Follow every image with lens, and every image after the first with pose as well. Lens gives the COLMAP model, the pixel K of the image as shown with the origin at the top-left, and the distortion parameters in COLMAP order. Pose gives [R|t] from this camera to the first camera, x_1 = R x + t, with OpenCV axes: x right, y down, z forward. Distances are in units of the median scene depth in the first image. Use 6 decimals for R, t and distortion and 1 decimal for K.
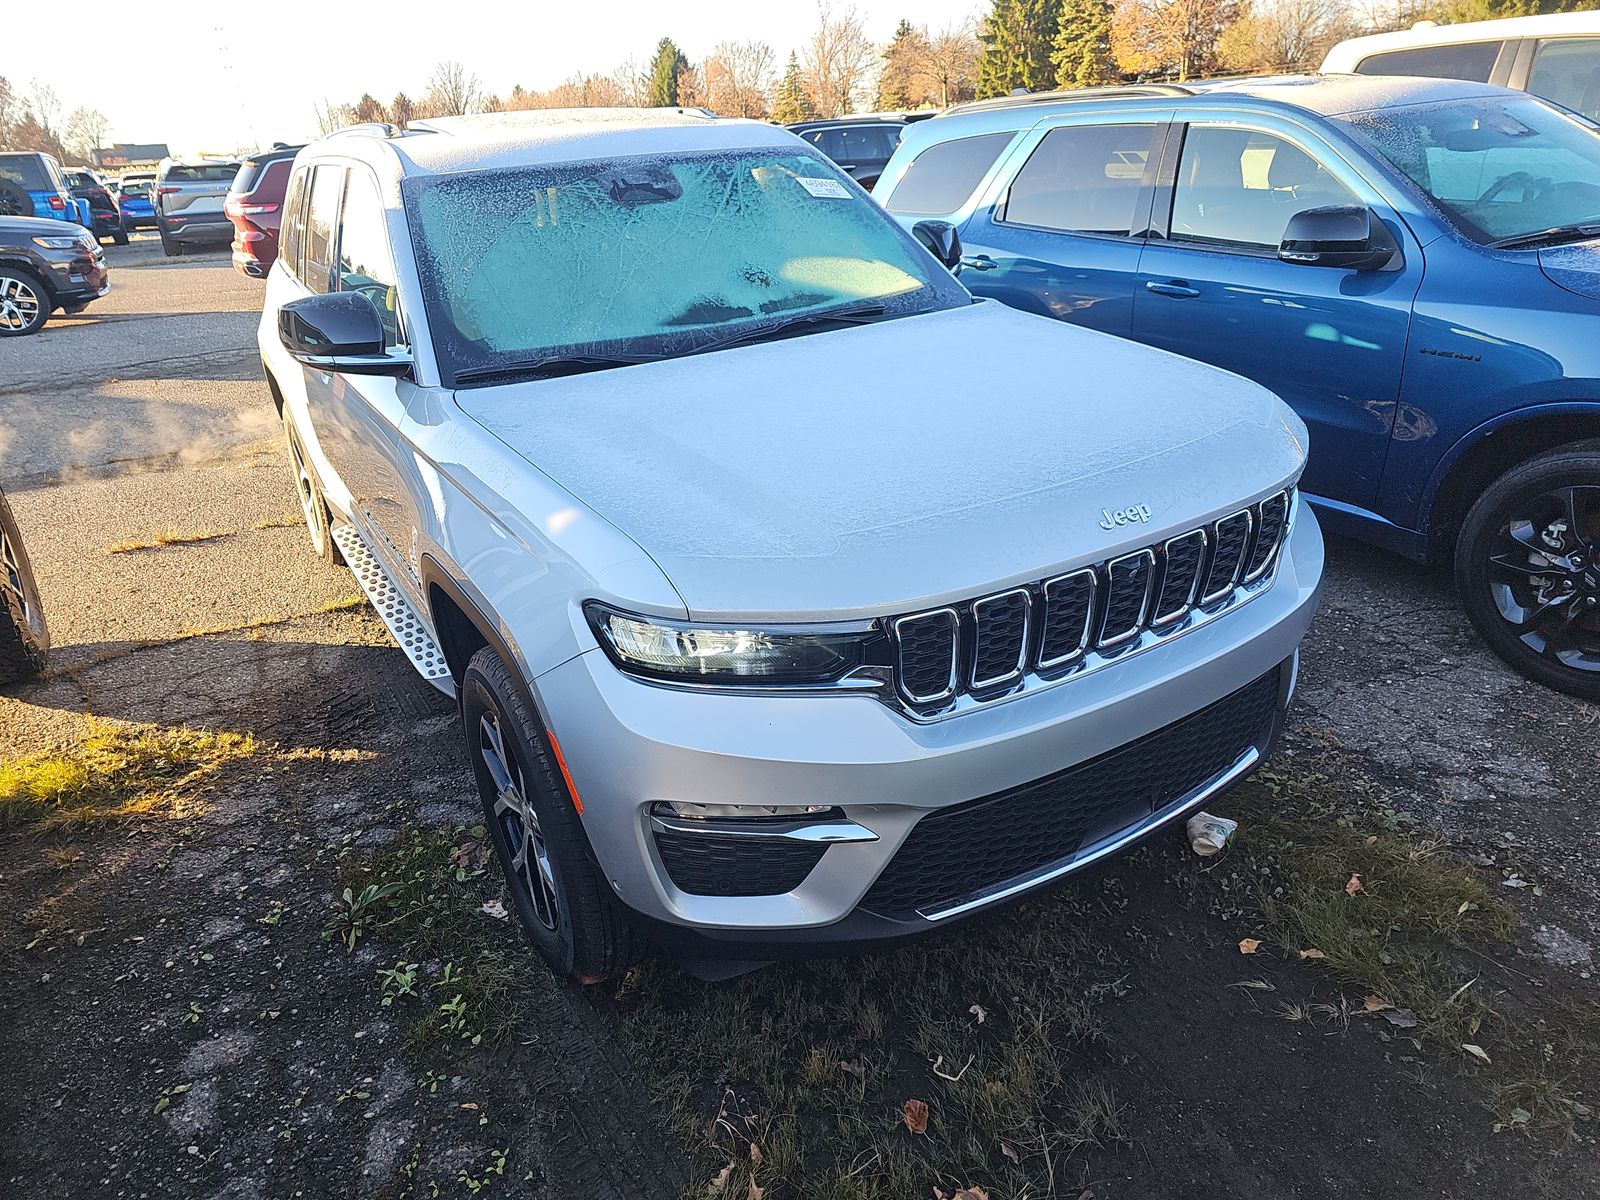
lens RADIAL K [[1082.0, 0, 775.4], [0, 1082.0, 593.7], [0, 0, 1]] dist [0.054261, -0.053388]
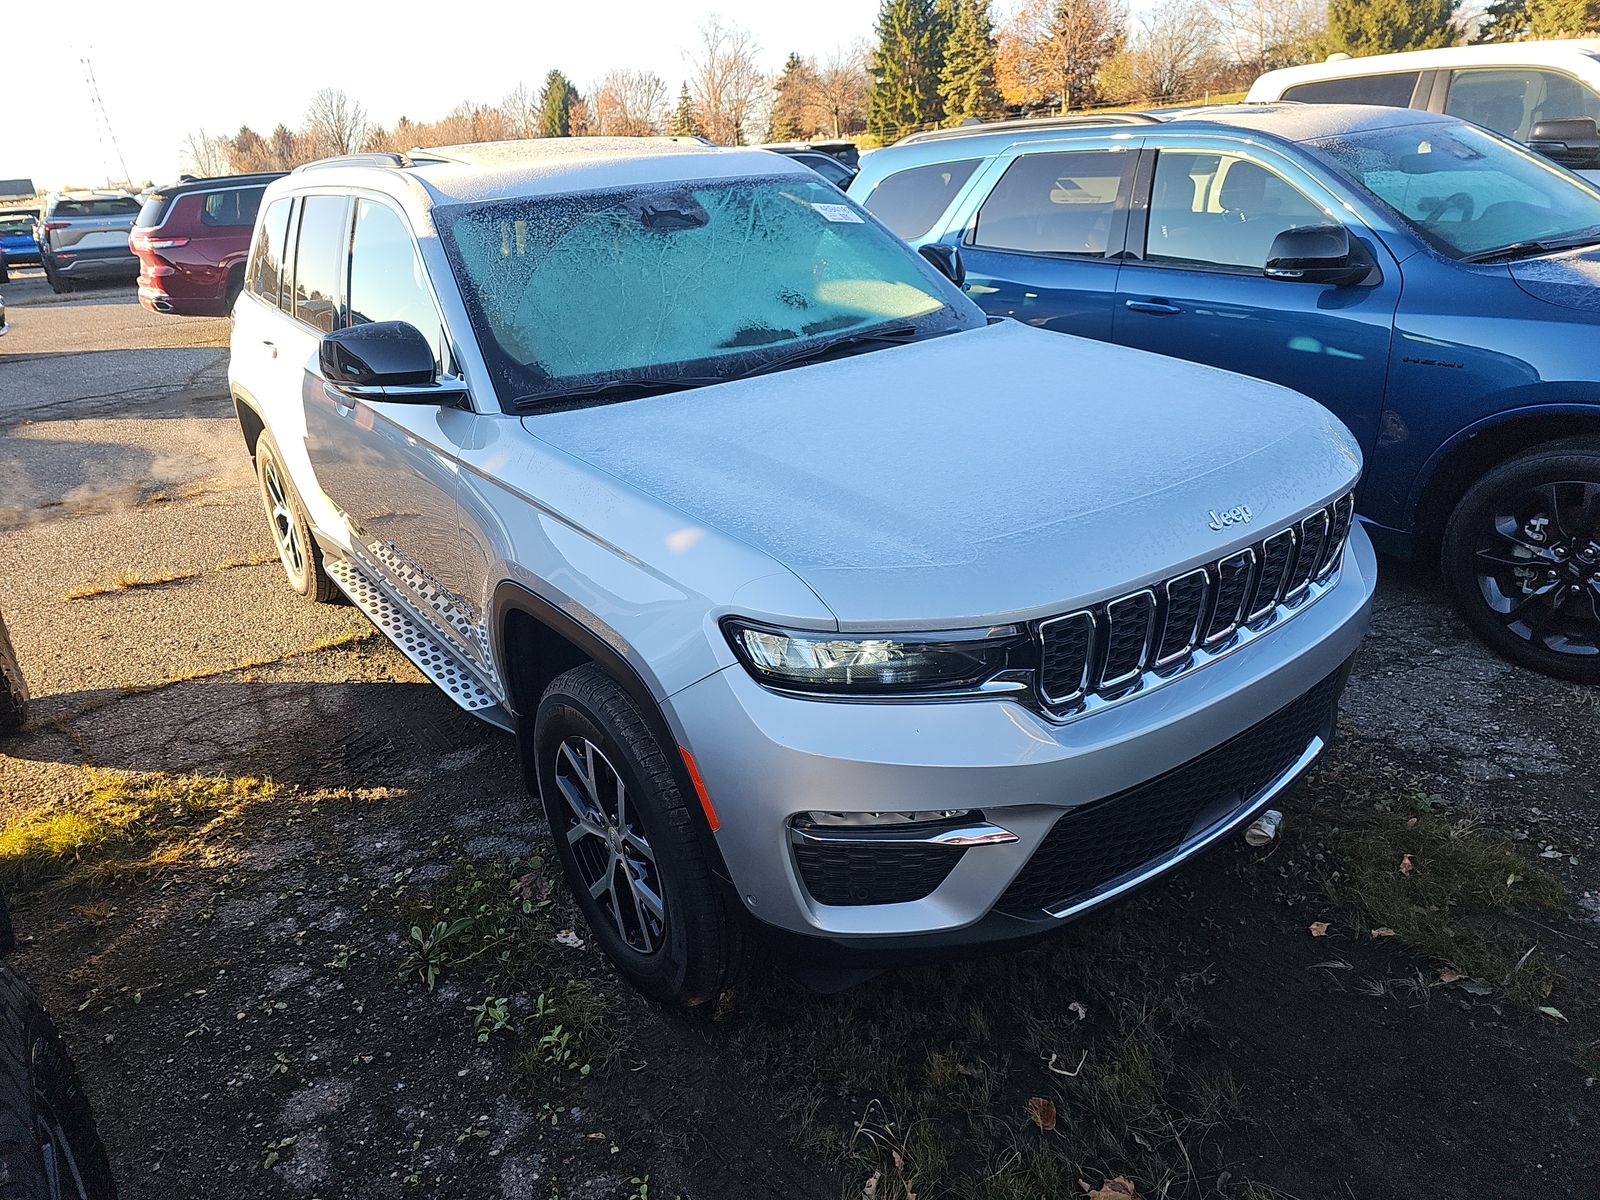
lens RADIAL K [[1082.0, 0, 775.4], [0, 1082.0, 593.7], [0, 0, 1]] dist [0.054261, -0.053388]
pose [[0.996313, -0.036539, 0.077629, -0.128811], [0.038356, 0.999021, -0.022048, 0.005533], [-0.076747, 0.024945, 0.996738, -0.005713]]
